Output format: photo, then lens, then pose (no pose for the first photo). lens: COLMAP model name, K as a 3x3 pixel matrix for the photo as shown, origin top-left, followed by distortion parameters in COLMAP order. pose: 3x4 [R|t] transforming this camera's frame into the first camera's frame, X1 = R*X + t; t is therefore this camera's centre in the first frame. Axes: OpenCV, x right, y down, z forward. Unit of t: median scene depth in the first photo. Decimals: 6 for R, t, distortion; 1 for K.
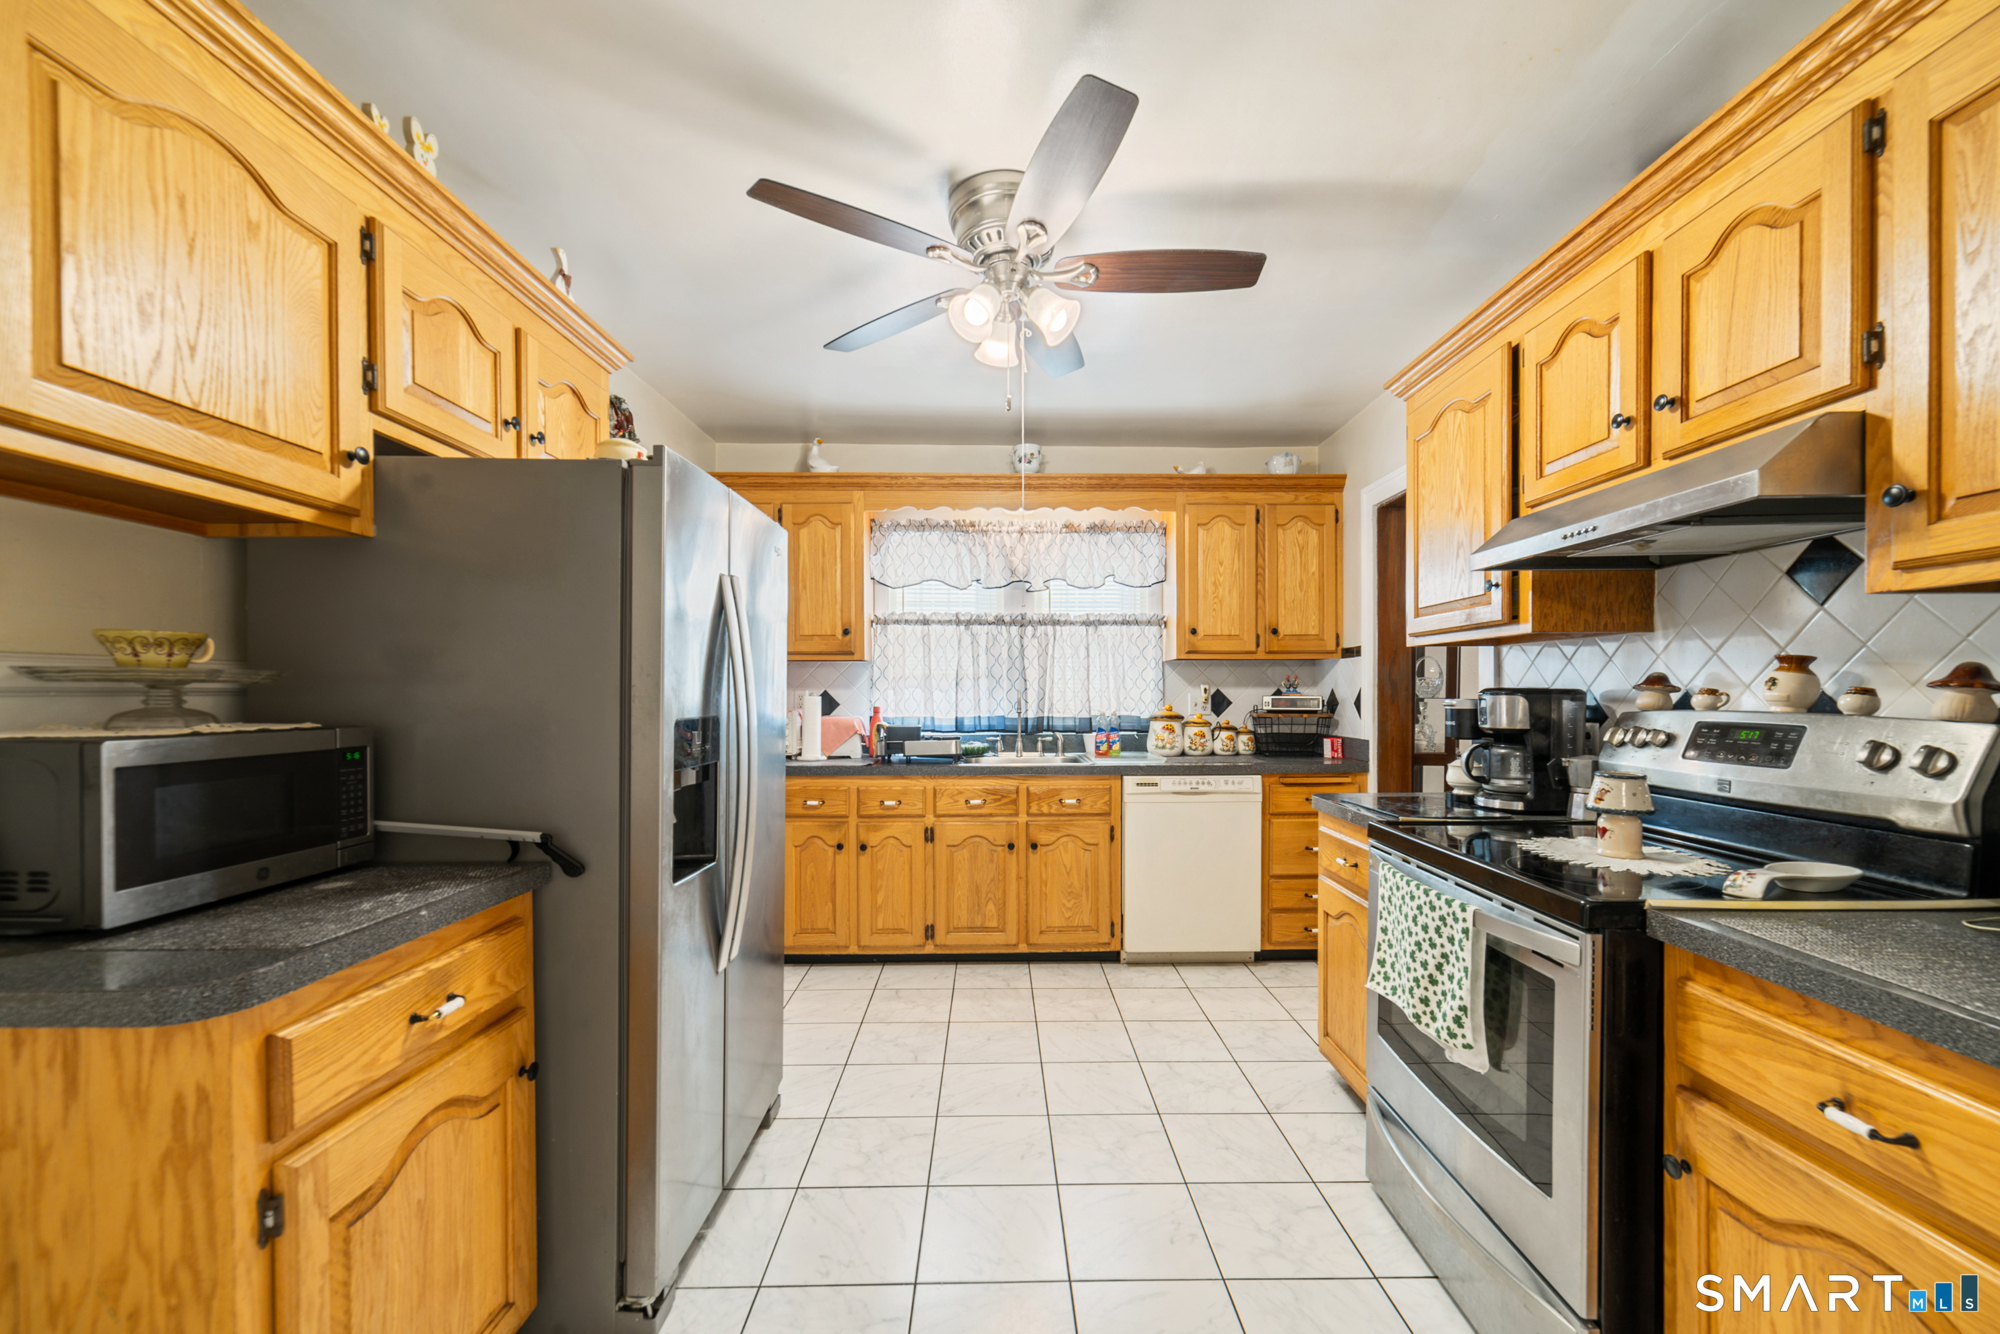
lens RADIAL K [[799.4, 0, 1006.1], [0, 799.4, 701.1], [0, 0, 1]] dist [-0.000016, 0.000001]
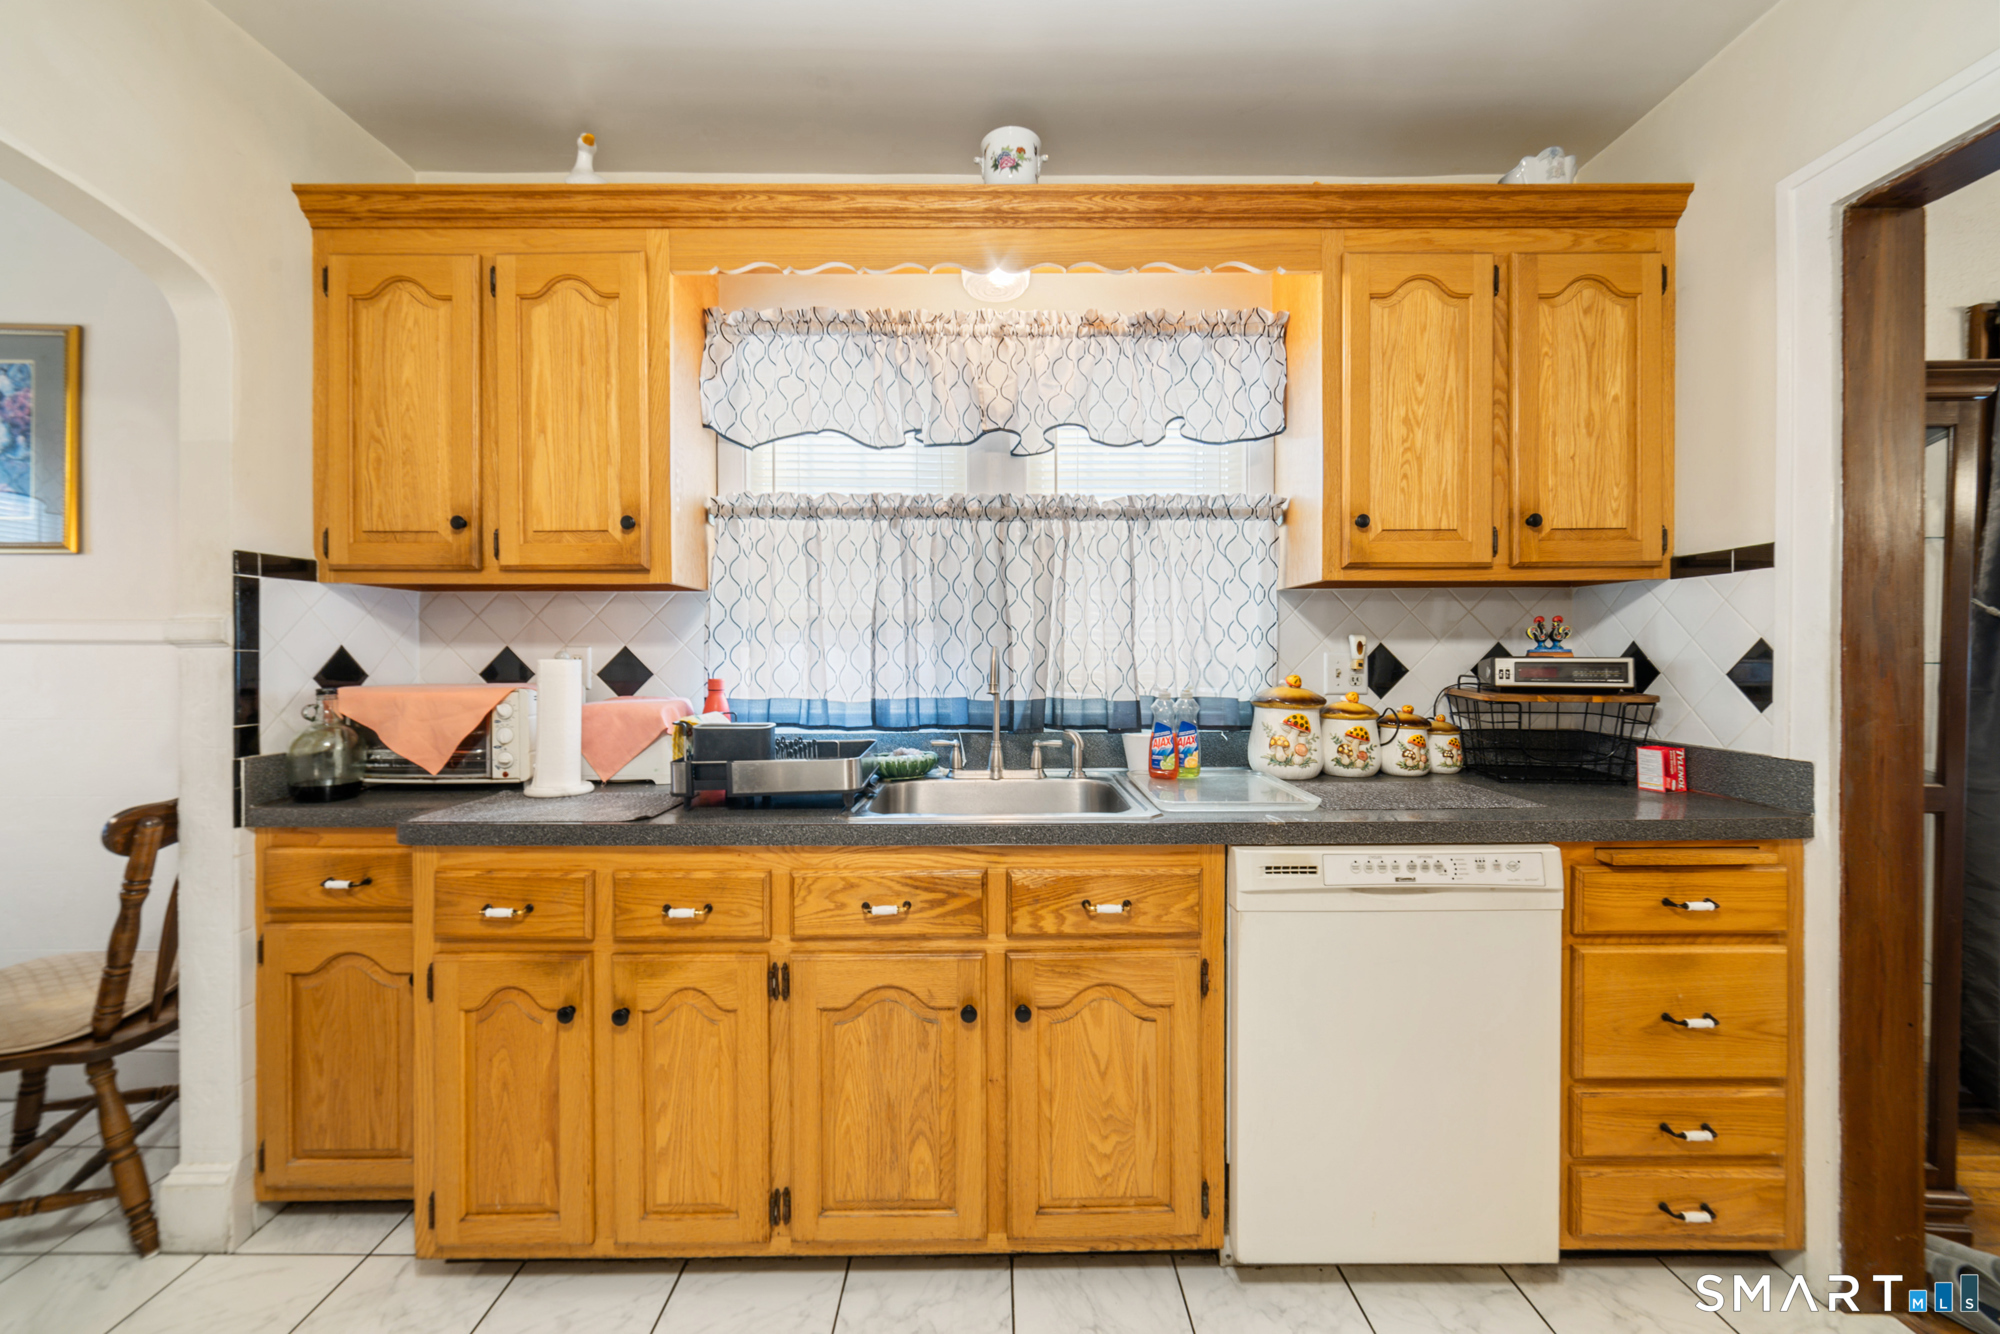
lens RADIAL K [[795.4, 0, 1000.0], [0, 795.4, 667.0], [0, 0, 1]] dist [0.000509, 0.000017]
pose [[0.999976, -0.000751, -0.006945, 0.023176], [0.000816, 0.999956, 0.009300, -0.005665], [0.006938, -0.009306, 0.999933, 0.519240]]
